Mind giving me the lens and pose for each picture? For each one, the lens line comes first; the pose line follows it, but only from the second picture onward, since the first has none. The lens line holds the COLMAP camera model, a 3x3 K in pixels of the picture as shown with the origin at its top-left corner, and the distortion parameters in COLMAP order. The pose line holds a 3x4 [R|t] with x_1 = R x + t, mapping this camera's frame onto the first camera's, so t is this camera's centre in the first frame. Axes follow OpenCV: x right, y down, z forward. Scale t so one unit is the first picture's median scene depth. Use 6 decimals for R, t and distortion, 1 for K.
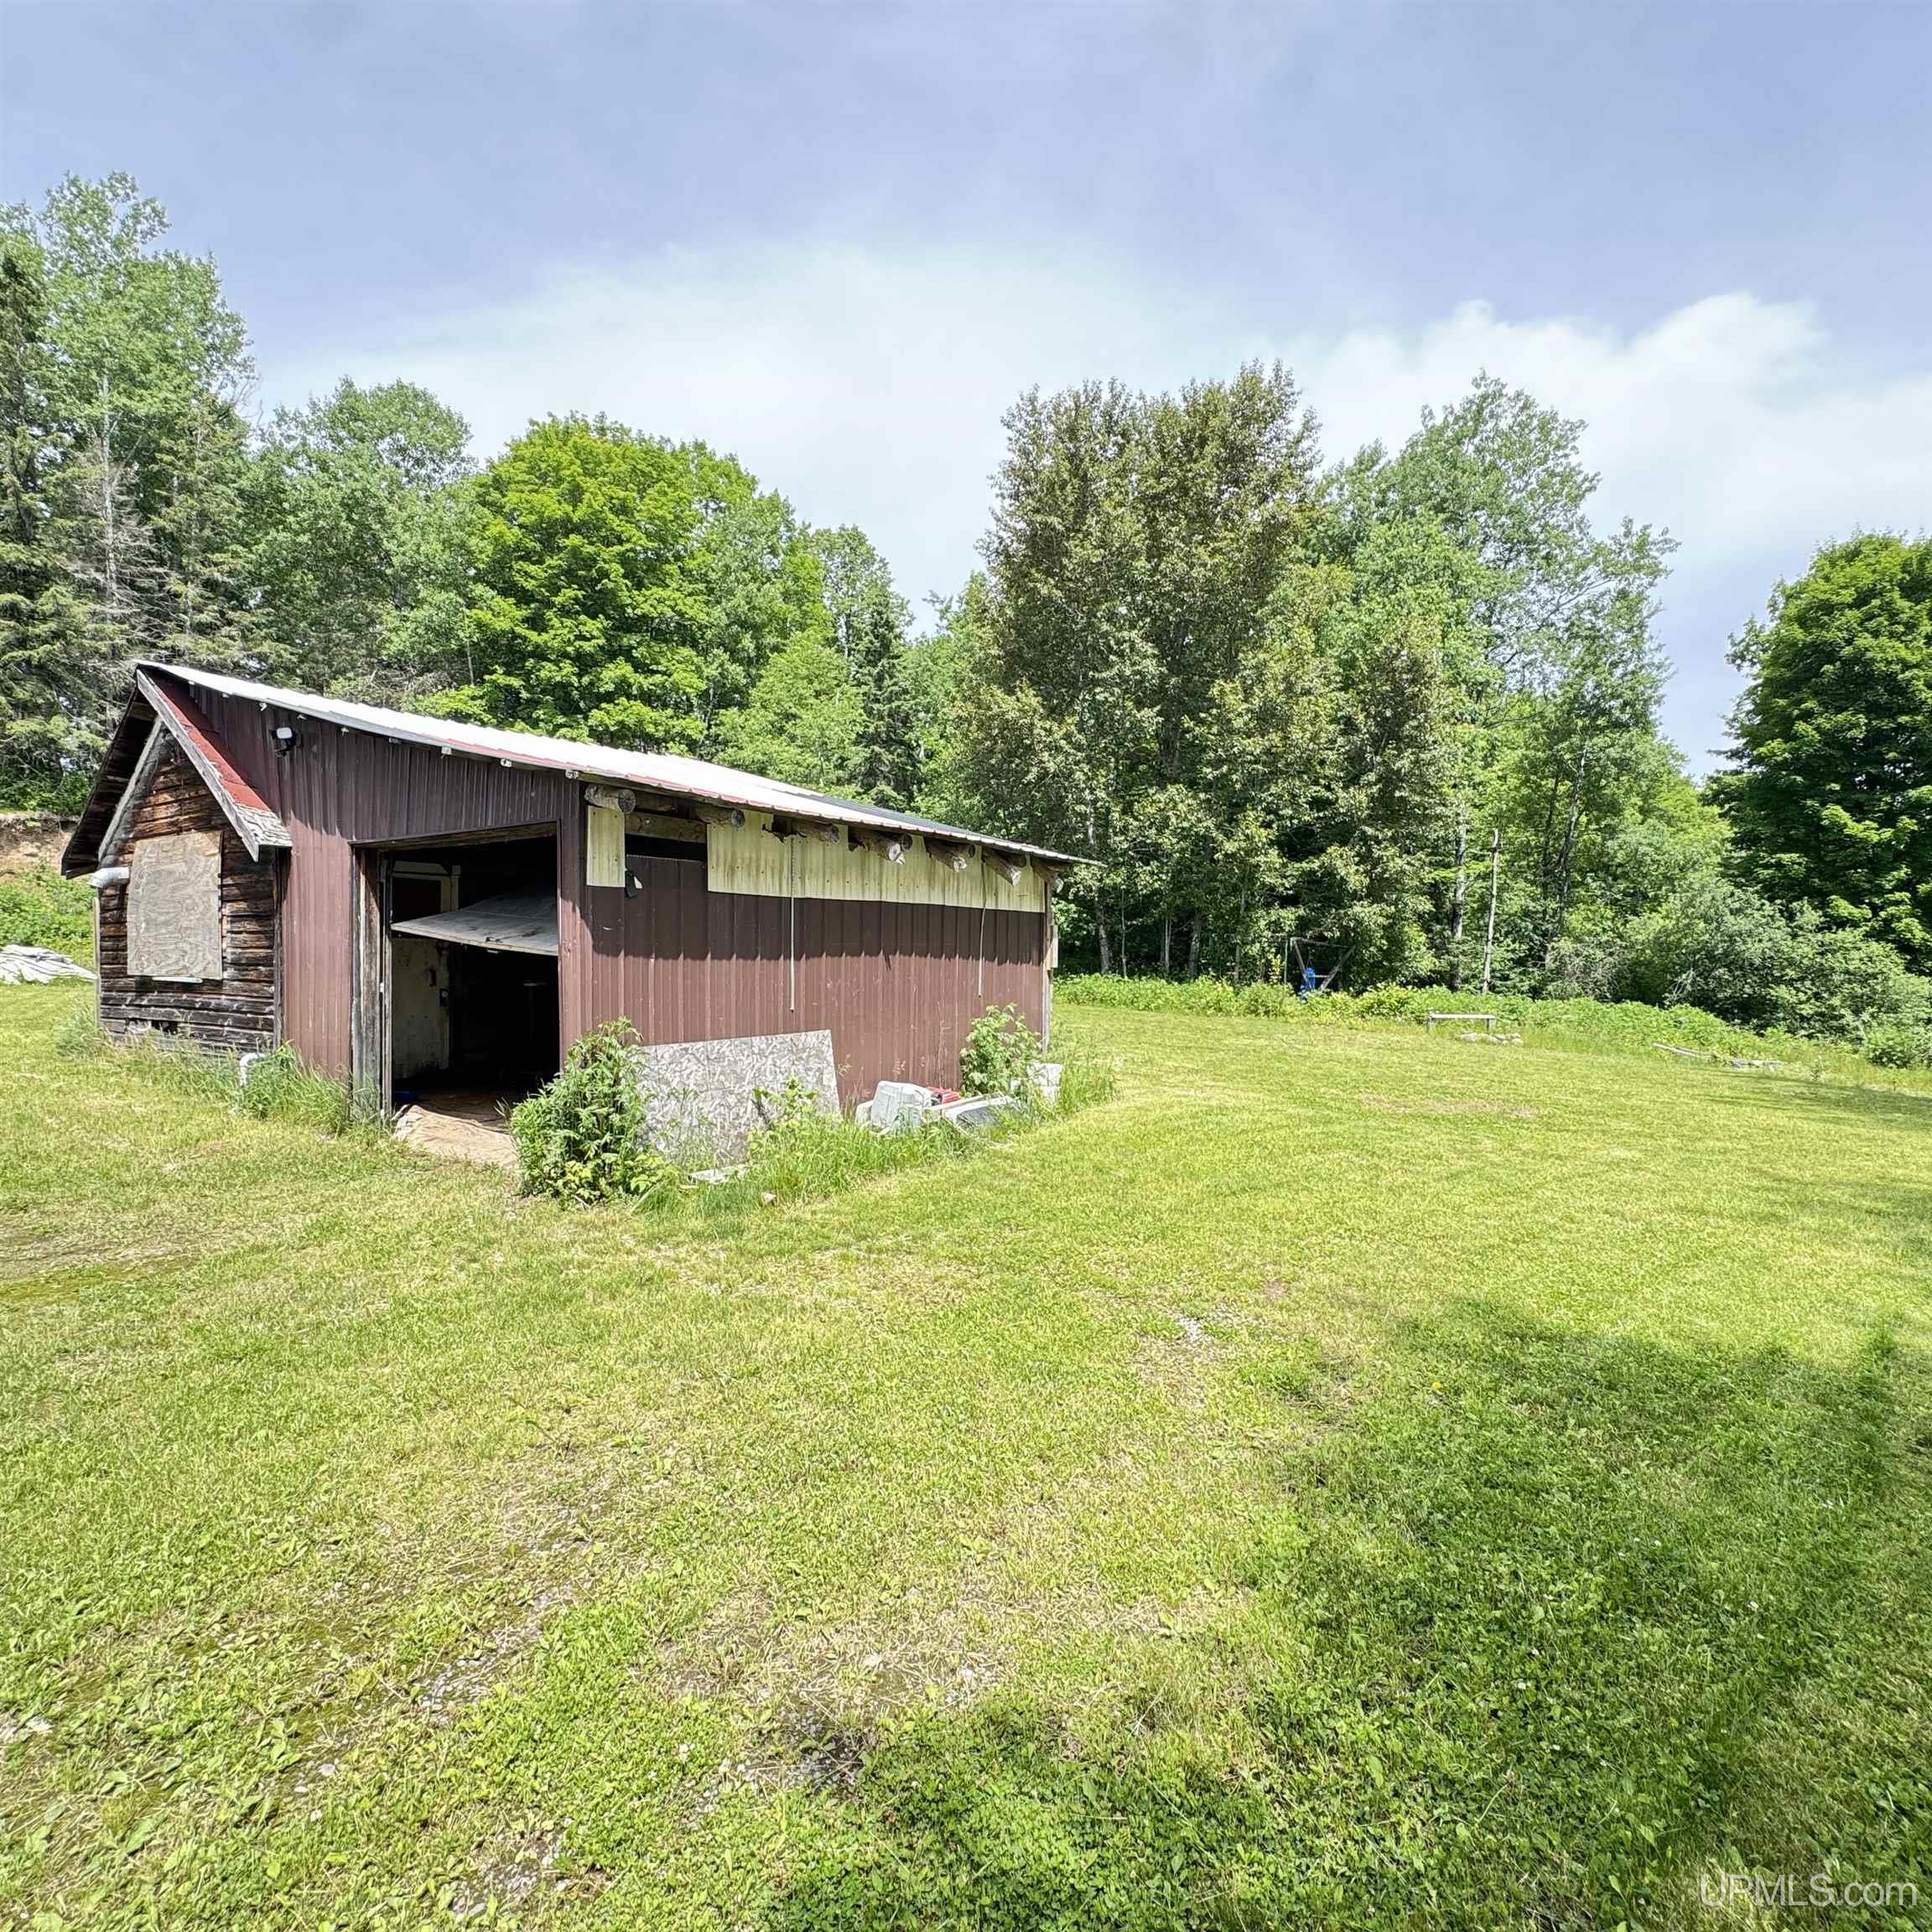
lens RADIAL K [[1030.8, 0, 954.9], [0, 1030.8, 970.7], [0, 0, 1]] dist [-0.007354, 0.001555]
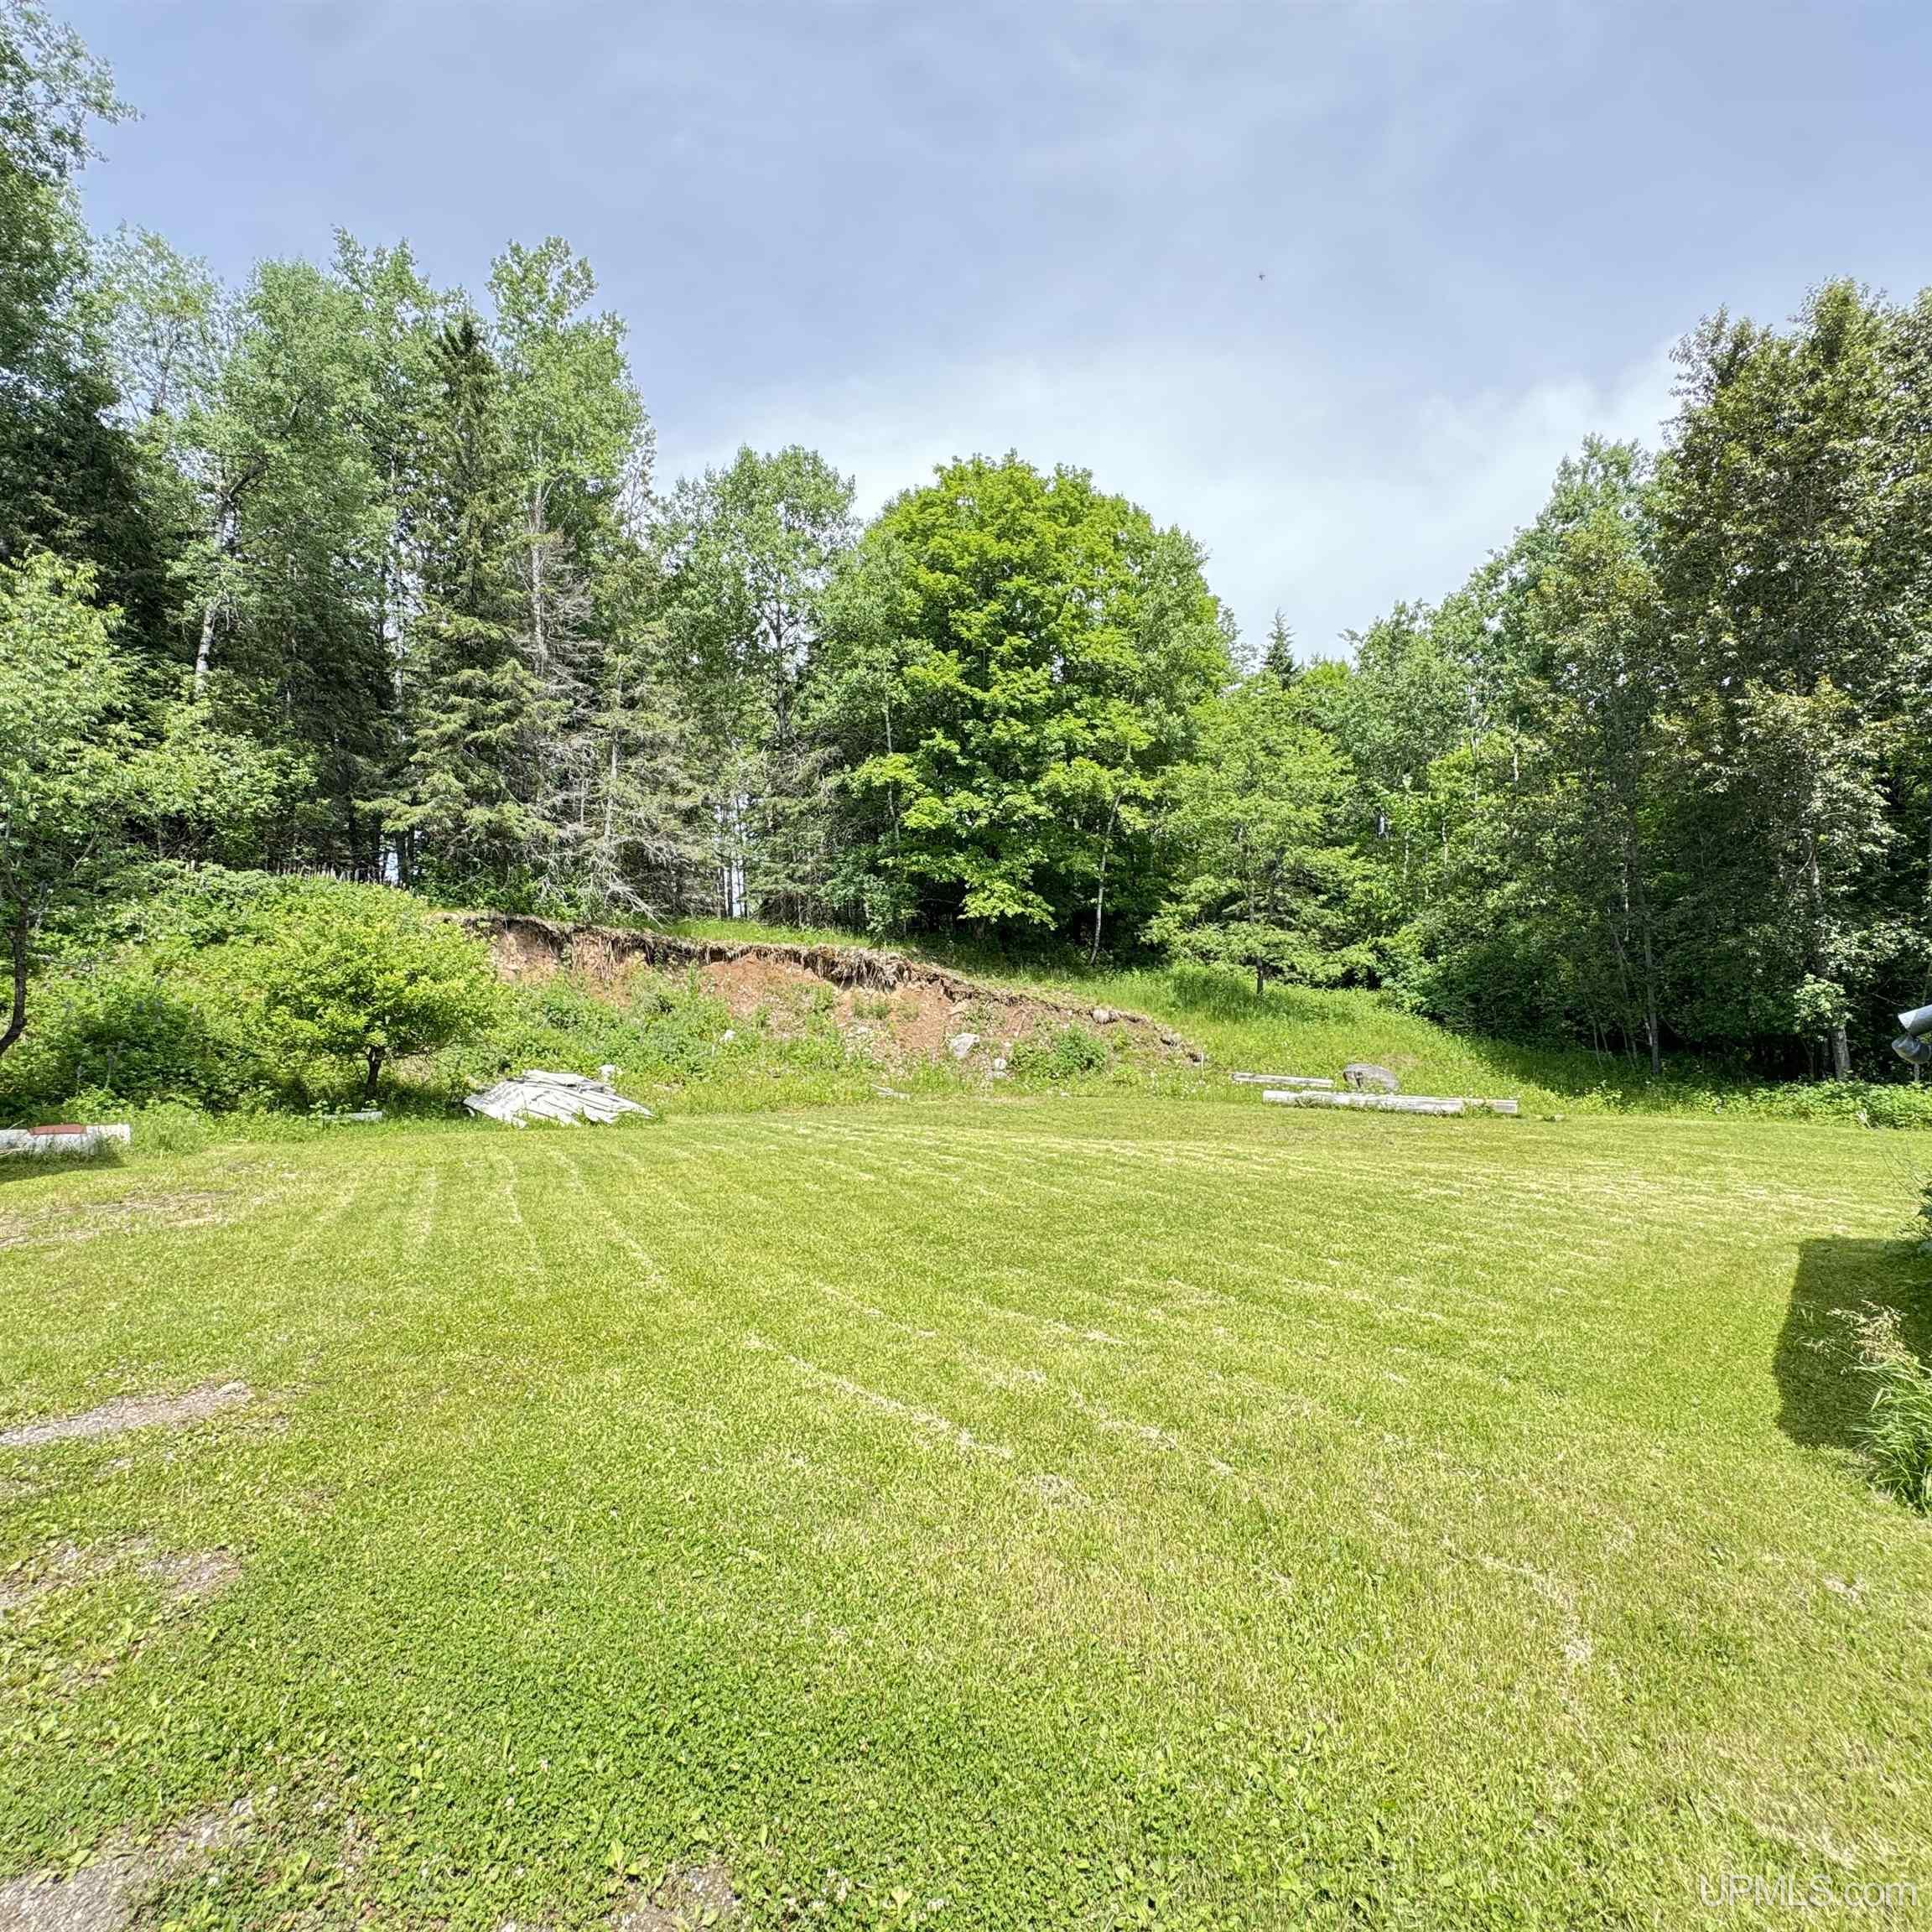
lens RADIAL K [[1030.8, 0, 954.2], [0, 1030.8, 964.7], [0, 0, 1]] dist [-0.007354, 0.001555]
pose [[0.987053, -0.031424, -0.157286, -0.296665], [0.016544, 0.995336, -0.095035, -0.015853], [0.159539, 0.091203, 0.982970, 0.167735]]
